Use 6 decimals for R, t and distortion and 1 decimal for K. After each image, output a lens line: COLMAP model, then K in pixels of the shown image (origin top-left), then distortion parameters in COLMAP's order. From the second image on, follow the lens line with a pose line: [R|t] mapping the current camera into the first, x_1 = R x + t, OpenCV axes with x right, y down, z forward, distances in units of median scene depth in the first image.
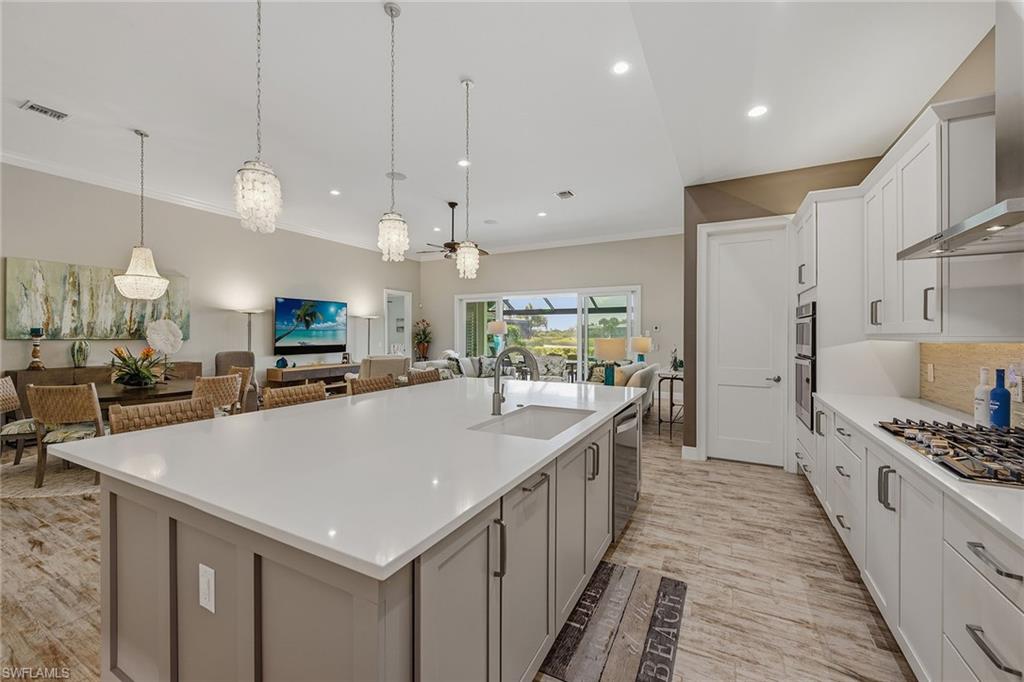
lens RADIAL K [[409.3, 0, 510.9], [0, 409.3, 336.2], [0, 0, 1]] dist [-0.002349, 0.000314]
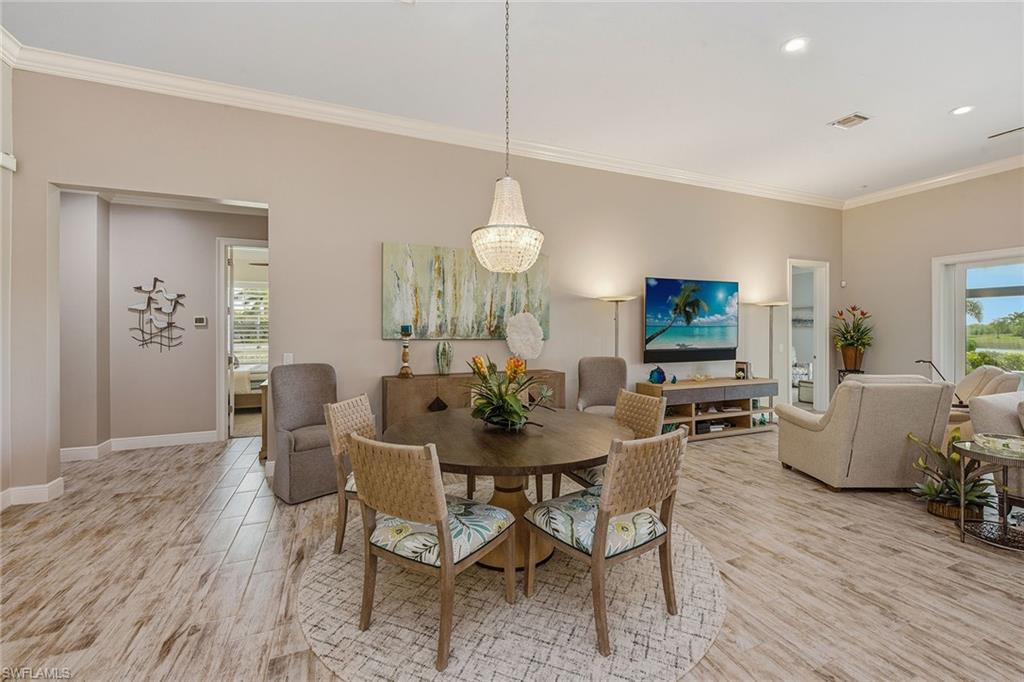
lens RADIAL K [[437.0, 0, 513.2], [0, 437.0, 335.4], [0, 0, 1]] dist [0.000794, 0.000065]
pose [[0.769694, 0.004496, -0.638397, -0.345672], [-0.001545, 0.999985, 0.005180, -0.003955], [0.638411, -0.003001, 0.769690, 0.365280]]
